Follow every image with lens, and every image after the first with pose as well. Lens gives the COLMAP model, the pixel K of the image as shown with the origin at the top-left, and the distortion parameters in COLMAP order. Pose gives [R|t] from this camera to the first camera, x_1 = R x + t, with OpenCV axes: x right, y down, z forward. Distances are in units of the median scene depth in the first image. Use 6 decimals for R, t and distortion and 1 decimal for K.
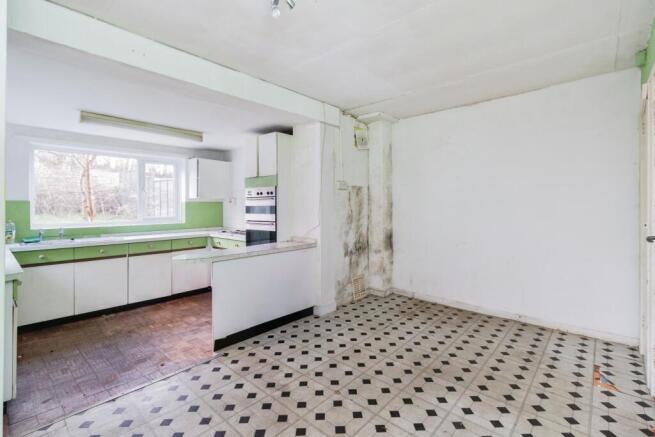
lens RADIAL K [[301.7, 0, 327.1], [0, 301.7, 206.5], [0, 0, 1]] dist [0.000417, 0.000030]
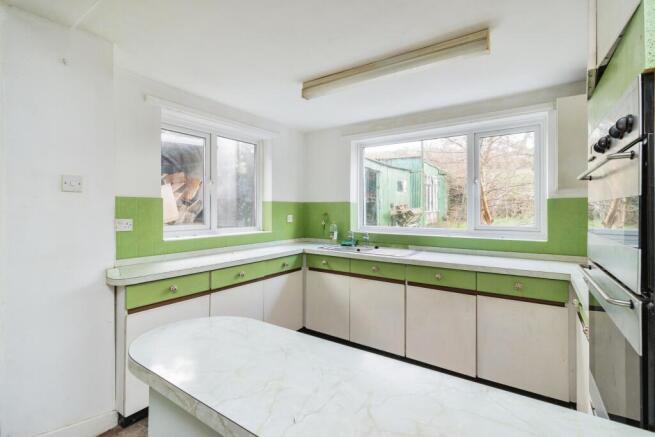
lens RADIAL K [[302.0, 0, 327.5], [0, 302.0, 218.5], [0, 0, 1]] dist [0.000237, 0.000003]
pose [[0.135284, 0.038217, -0.990070, -0.031400], [-0.002915, 0.999267, 0.038174, -0.002462], [0.990803, -0.002278, 0.135296, 0.694176]]
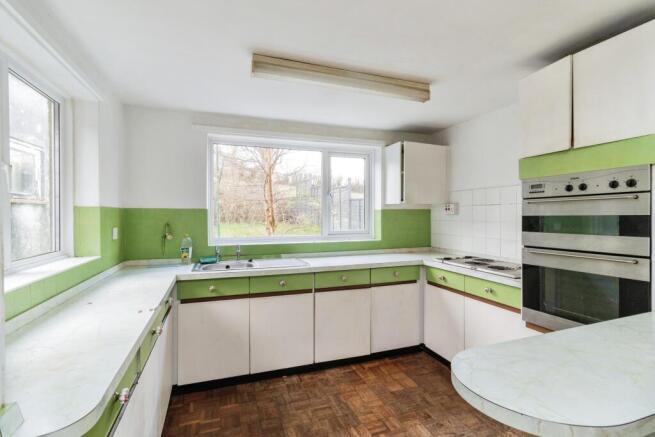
lens RADIAL K [[308.5, 0, 327.5], [0, 308.5, 218.5], [0, 0, 1]] dist [0.000223, 0.000120]
pose [[0.878818, 0.006019, -0.477119, -0.292295], [-0.001493, 0.999950, 0.009864, -0.001996], [0.477154, -0.007956, 0.878784, 0.393325]]
